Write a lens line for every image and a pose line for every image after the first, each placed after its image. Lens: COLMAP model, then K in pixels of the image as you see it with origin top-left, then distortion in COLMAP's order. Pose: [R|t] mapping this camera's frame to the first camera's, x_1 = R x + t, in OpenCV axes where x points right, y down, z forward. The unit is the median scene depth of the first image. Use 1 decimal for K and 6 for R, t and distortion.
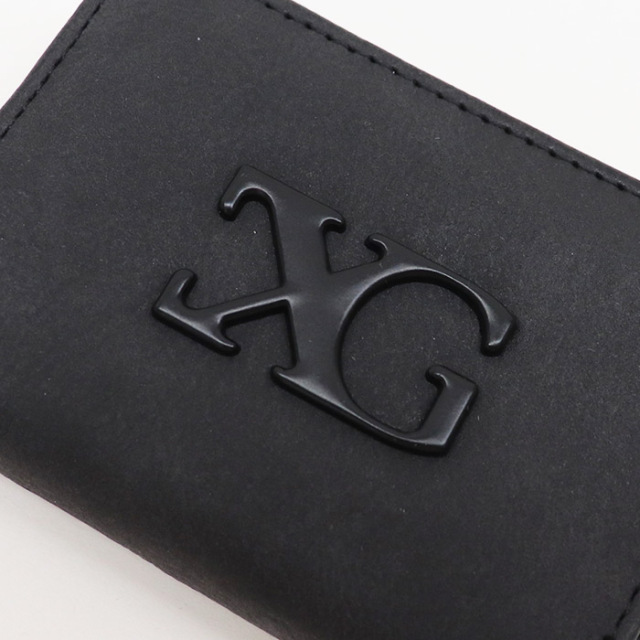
lens RADIAL K [[1391.1, 0, 320.0], [0, 1391.1, 320.0], [0, 0, 1]] dist [-0.063764, -0.329303]
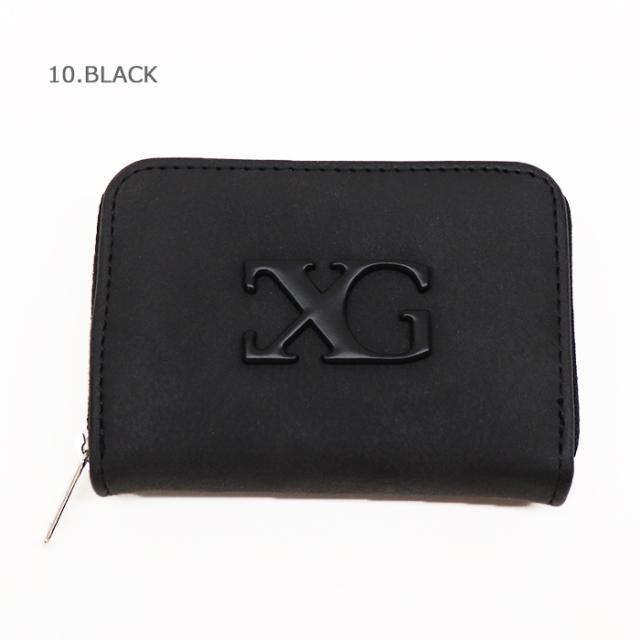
lens RADIAL K [[1391.1, 0, 320.0], [0, 1391.1, 320.0], [0, 0, 1]] dist [-0.063764, -0.329303]
pose [[0.871621, -0.471007, 0.135756, -0.246424], [0.469277, 0.881825, 0.046512, -0.086765], [-0.141621, 0.023166, 0.989650, -0.707710]]
